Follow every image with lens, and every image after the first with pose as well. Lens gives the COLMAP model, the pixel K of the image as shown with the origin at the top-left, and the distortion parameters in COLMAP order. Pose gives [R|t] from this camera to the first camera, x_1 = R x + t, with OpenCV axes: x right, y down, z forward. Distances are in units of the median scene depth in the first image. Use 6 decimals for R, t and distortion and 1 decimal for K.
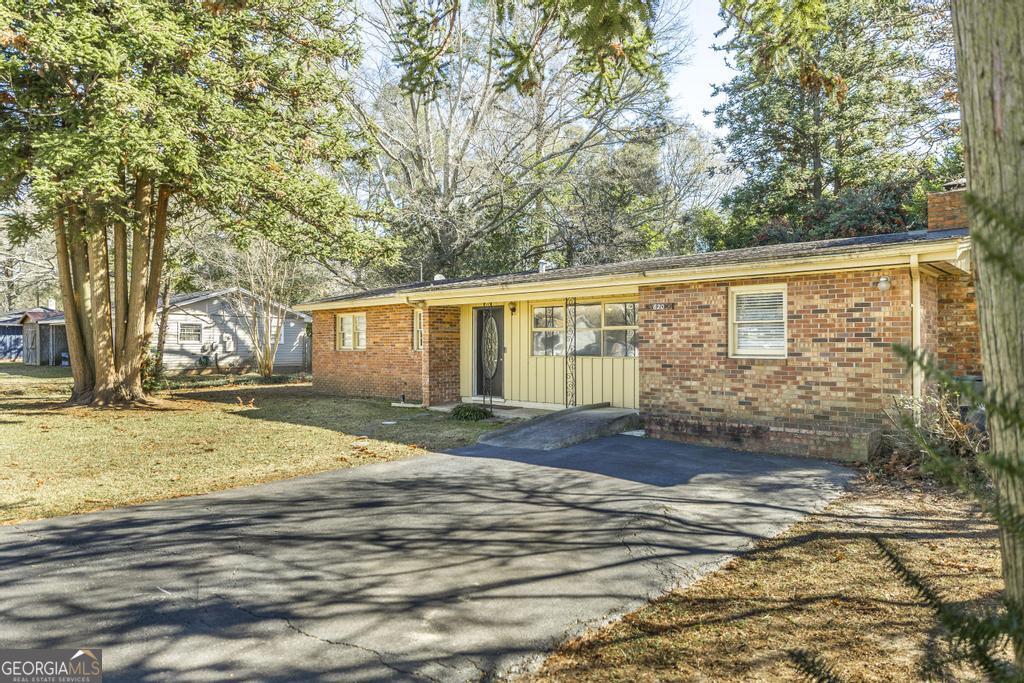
lens RADIAL K [[662.6, 0, 511.3], [0, 662.6, 342.6], [0, 0, 1]] dist [0.004311, -0.000487]
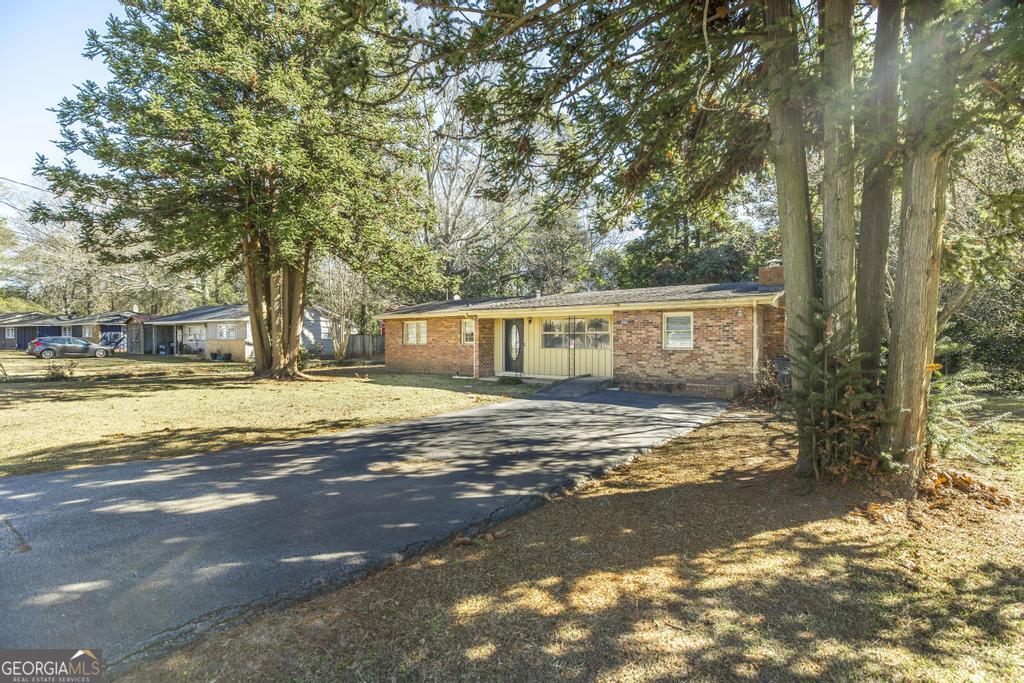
lens RADIAL K [[498.0, 0, 512.5], [0, 498.0, 341.4], [0, 0, 1]] dist [-0.001478, 0.000051]
pose [[0.992312, 0.002330, 0.123740, -0.267847], [-0.003287, 0.999966, 0.007535, -0.008849], [-0.123718, -0.007883, 0.992286, -0.363143]]
